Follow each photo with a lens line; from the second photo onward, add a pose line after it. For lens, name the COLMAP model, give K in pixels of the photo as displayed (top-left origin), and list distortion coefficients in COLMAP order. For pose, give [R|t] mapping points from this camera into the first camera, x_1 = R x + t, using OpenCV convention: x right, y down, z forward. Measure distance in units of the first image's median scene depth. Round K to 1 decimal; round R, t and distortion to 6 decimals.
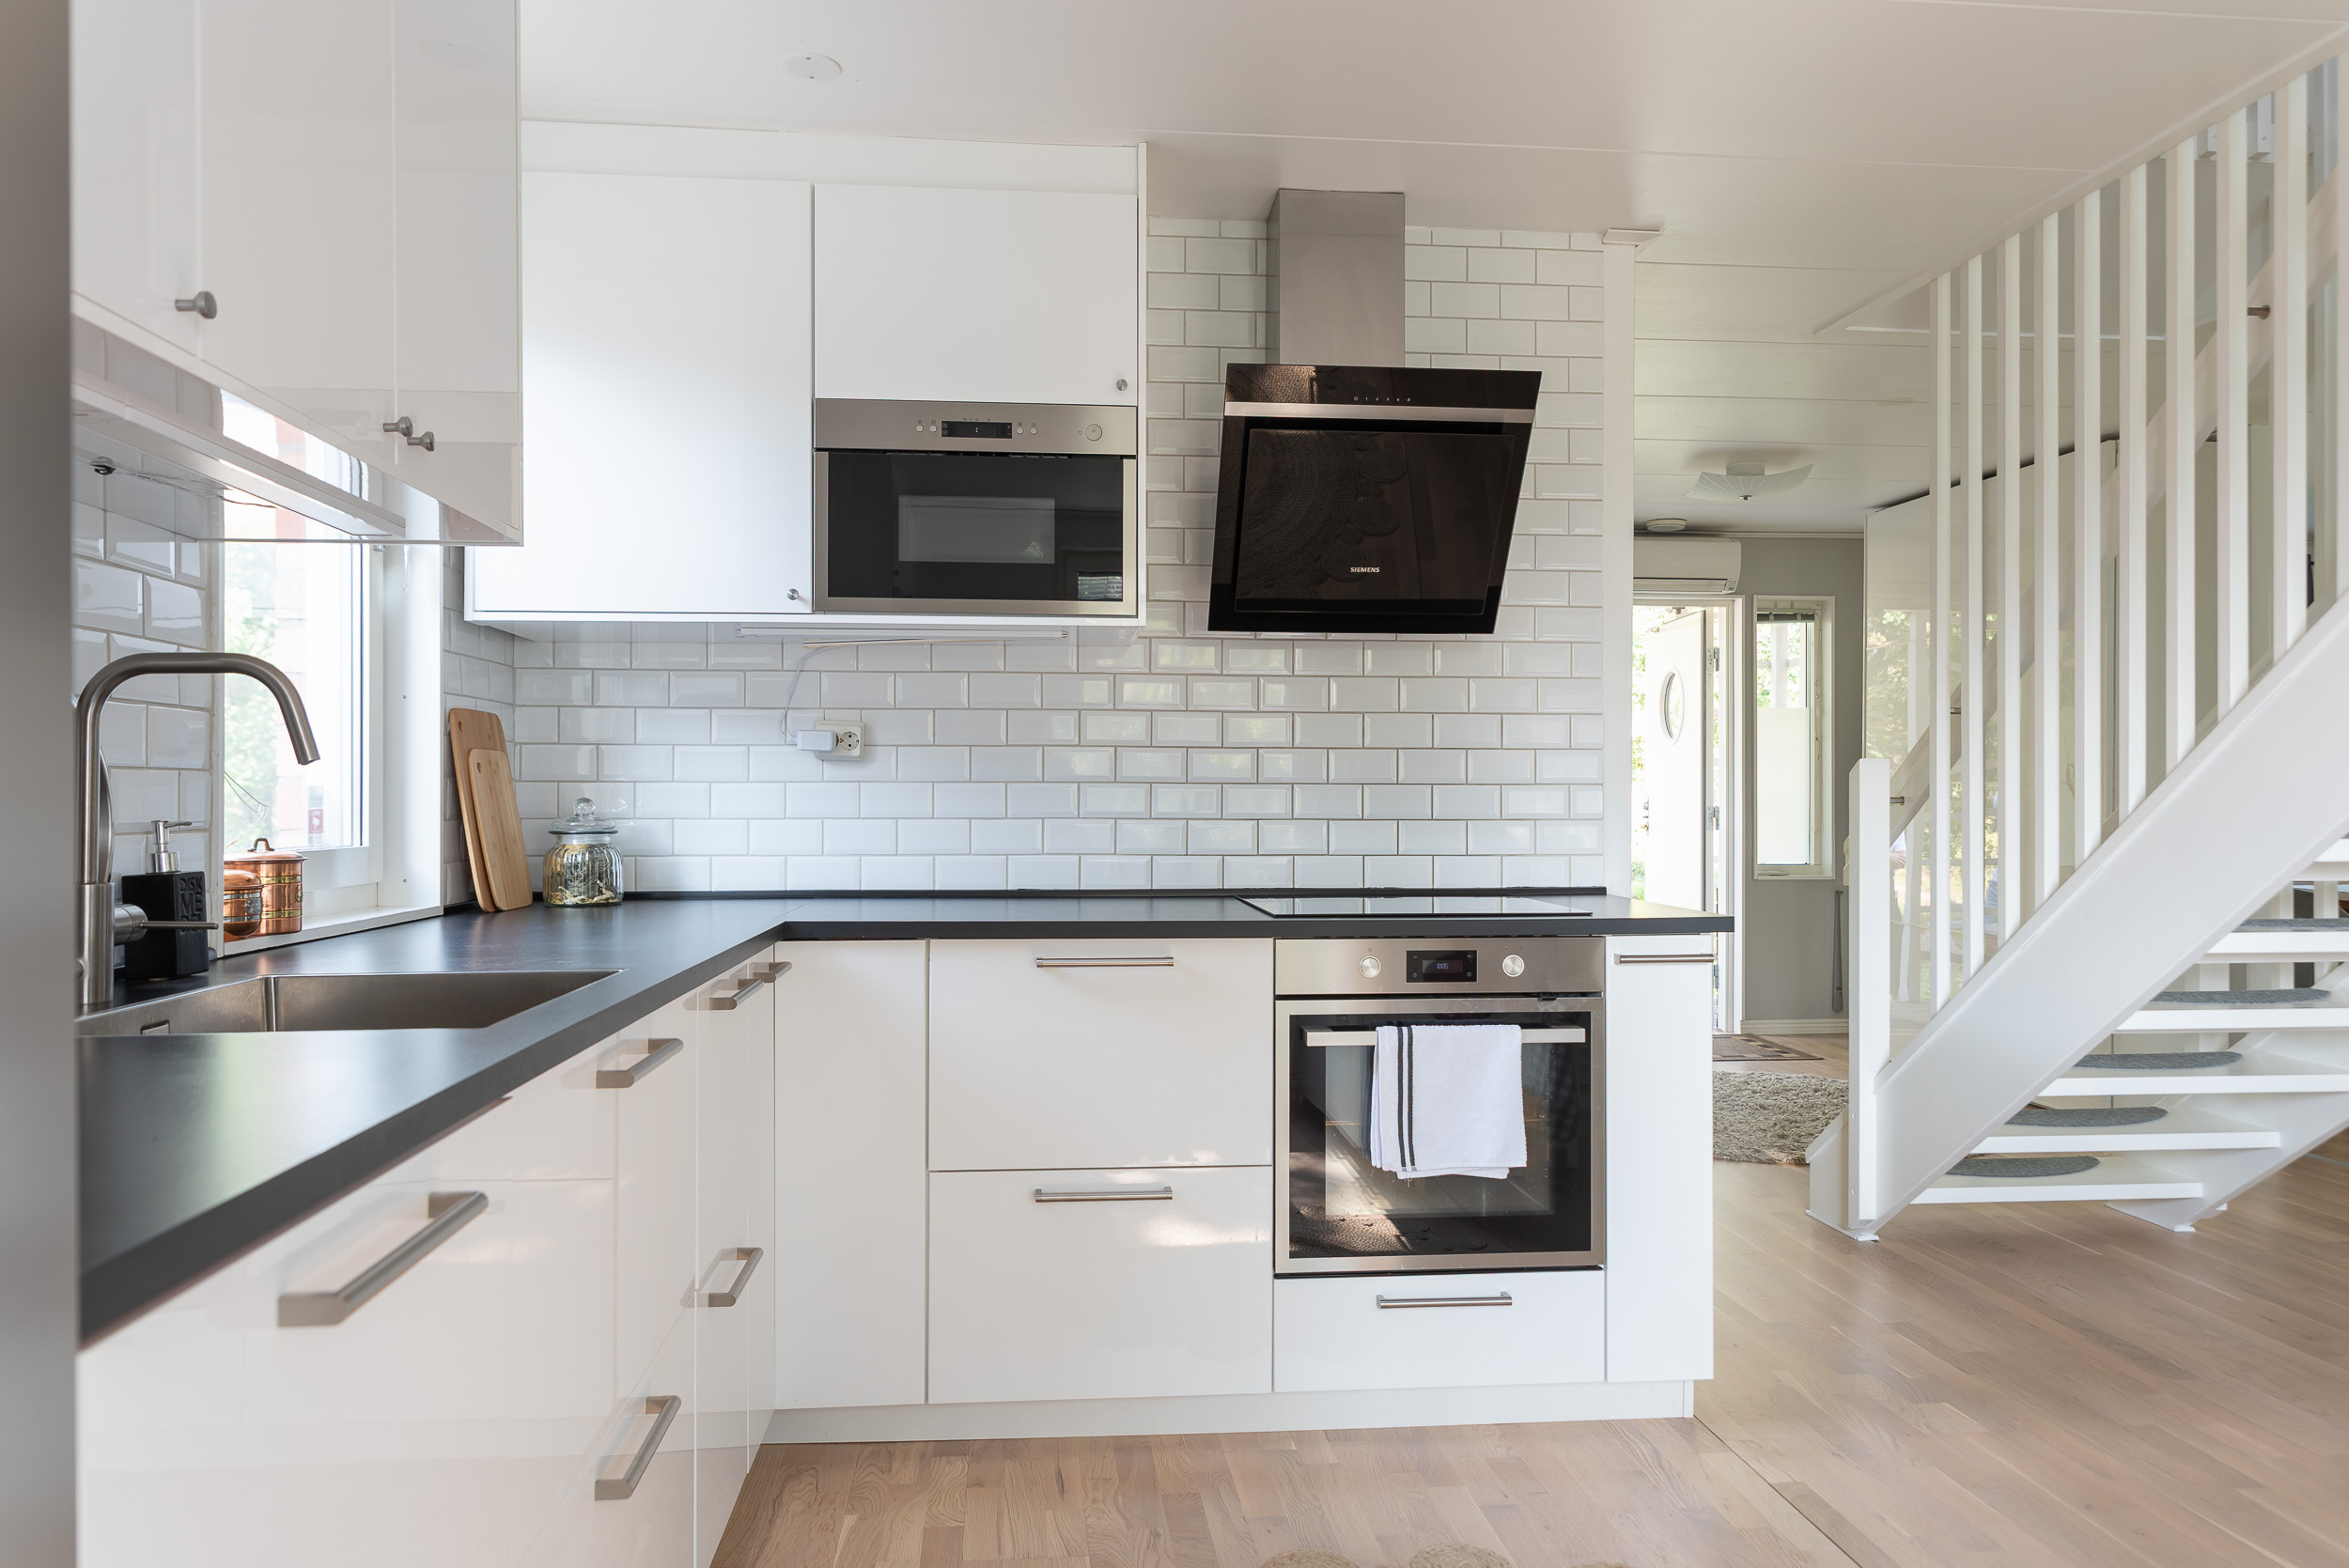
lens RADIAL K [[1597.8, 0, 1174.0], [0, 1597.8, 805.7], [0, 0, 1]] dist [0.008992, -0.002014]
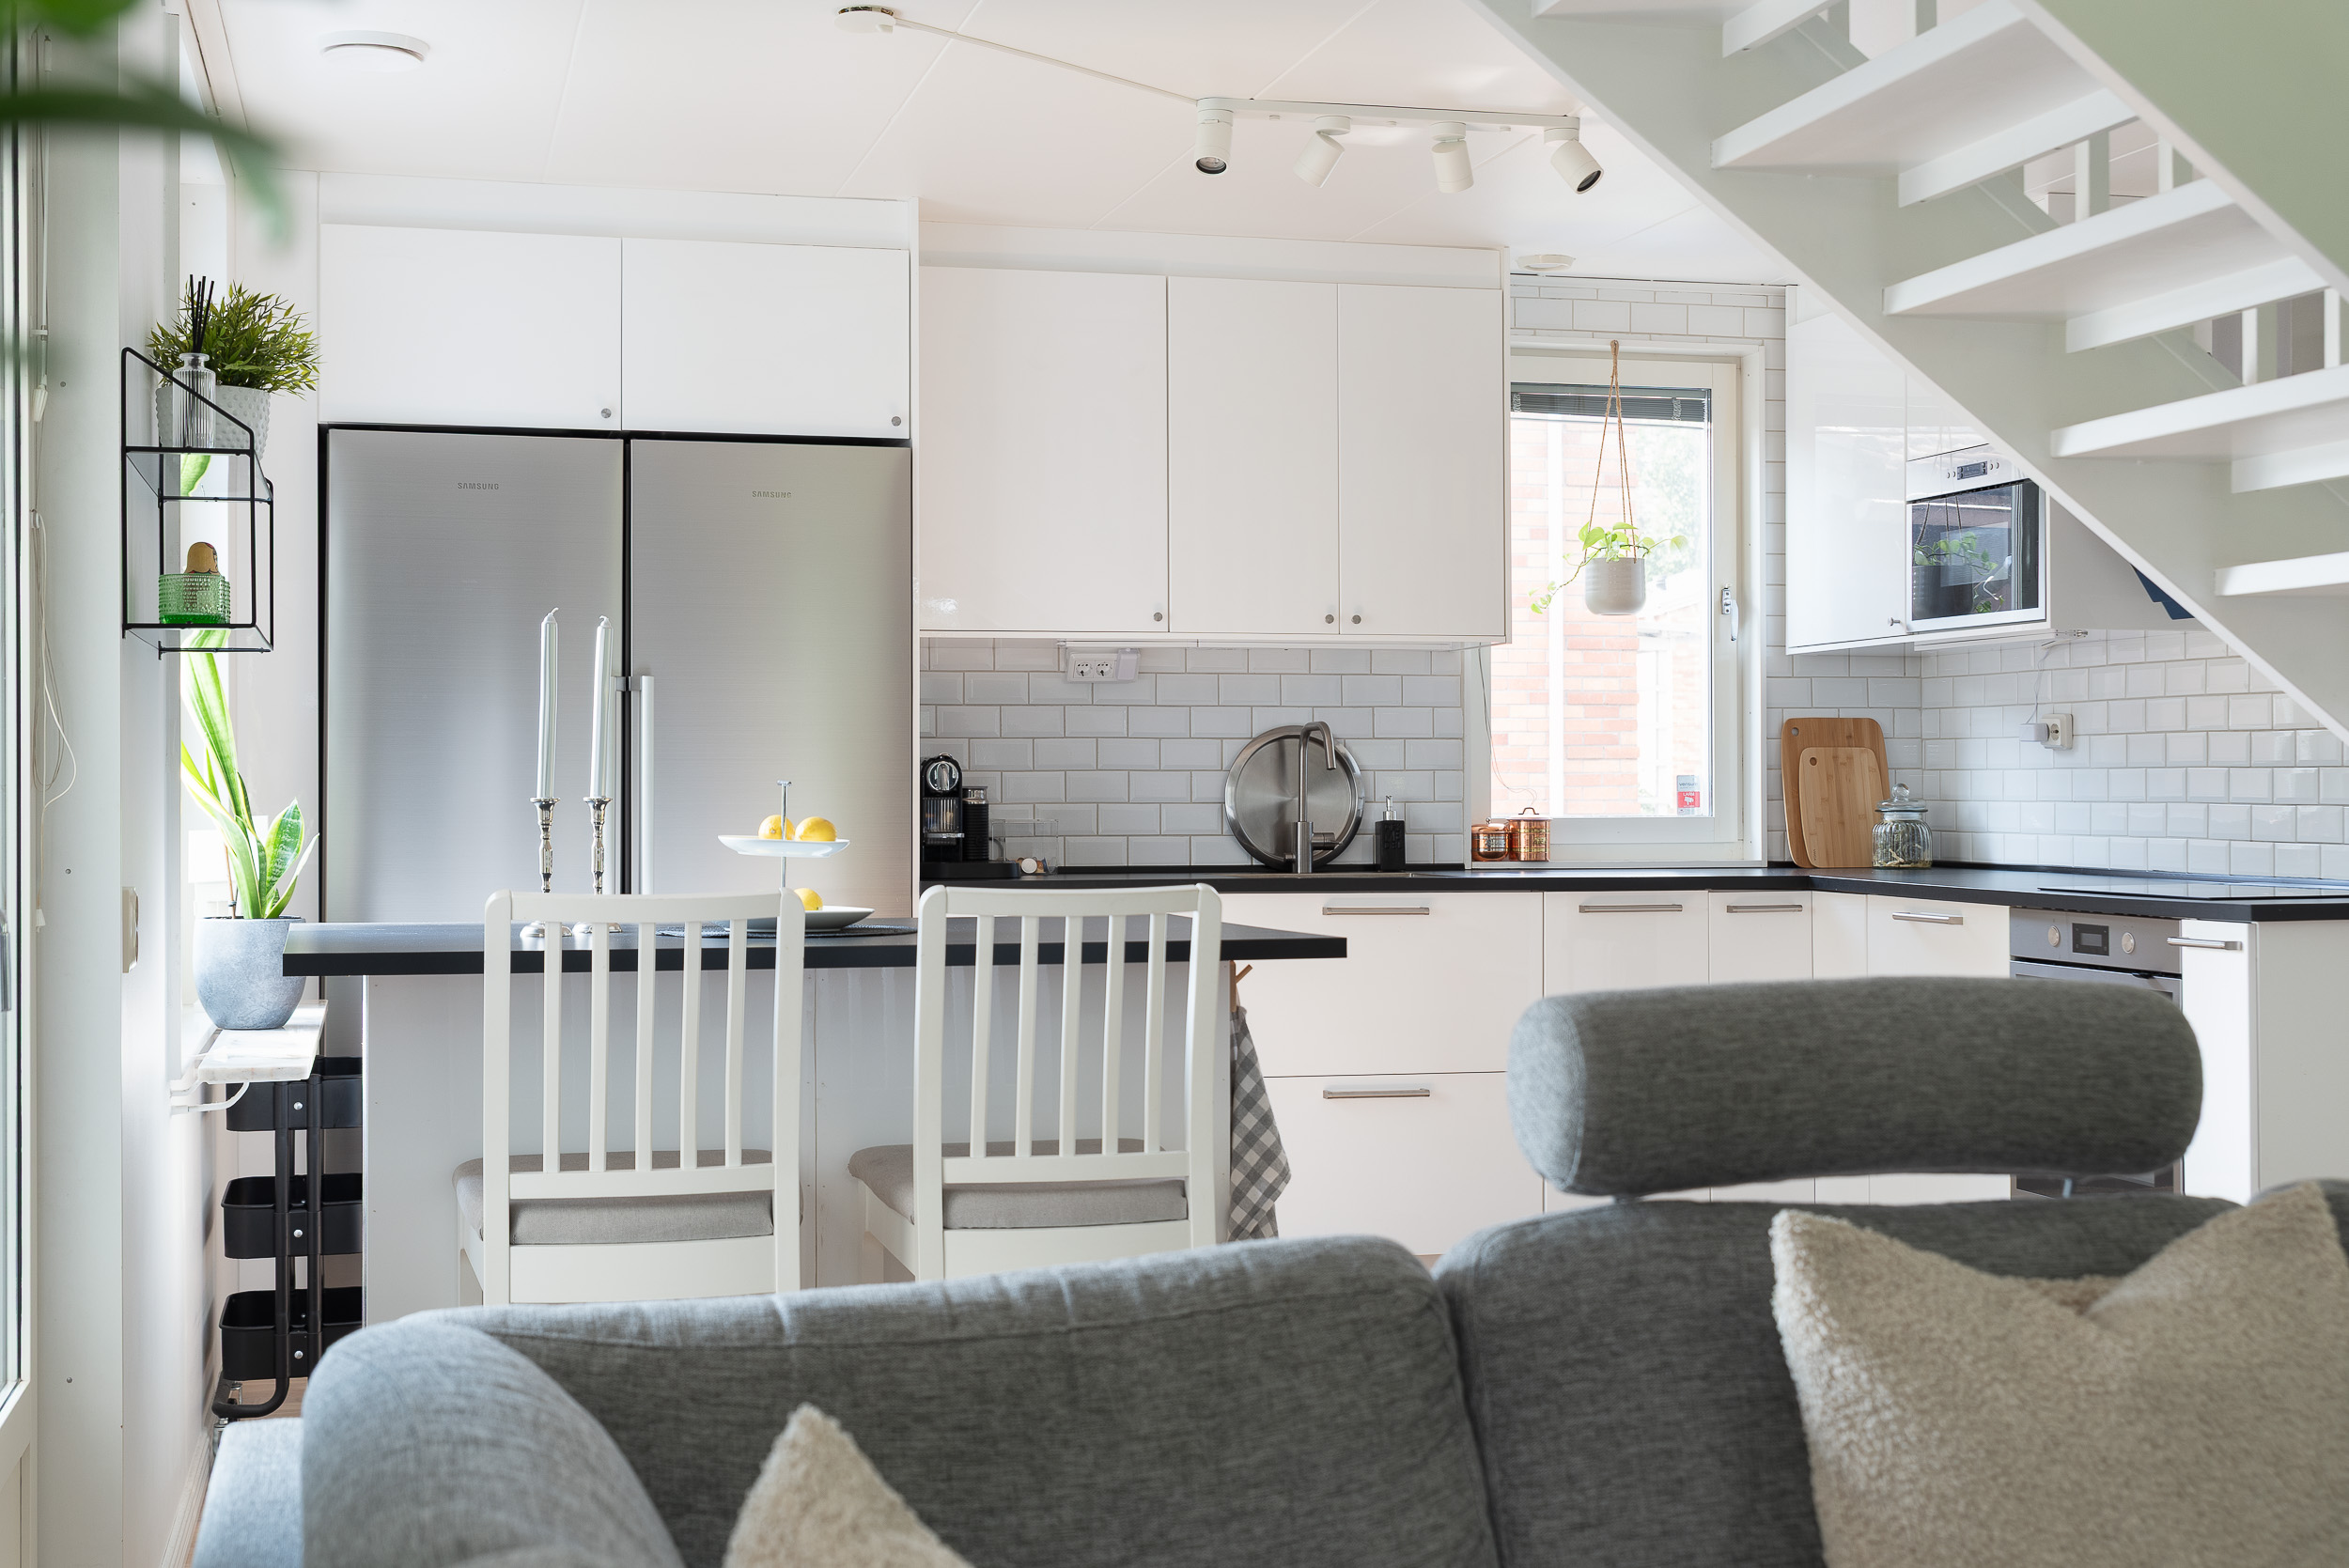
lens RADIAL K [[2967.3, 0, 1172.5], [0, 2967.3, 815.3], [0, 0, 1]] dist [-0.003048, -0.014889]
pose [[0.157164, 0.009258, -0.987529, 2.010677], [-0.002277, 0.999957, 0.009012, 0.000532], [0.987570, 0.000833, 0.157178, 0.075912]]
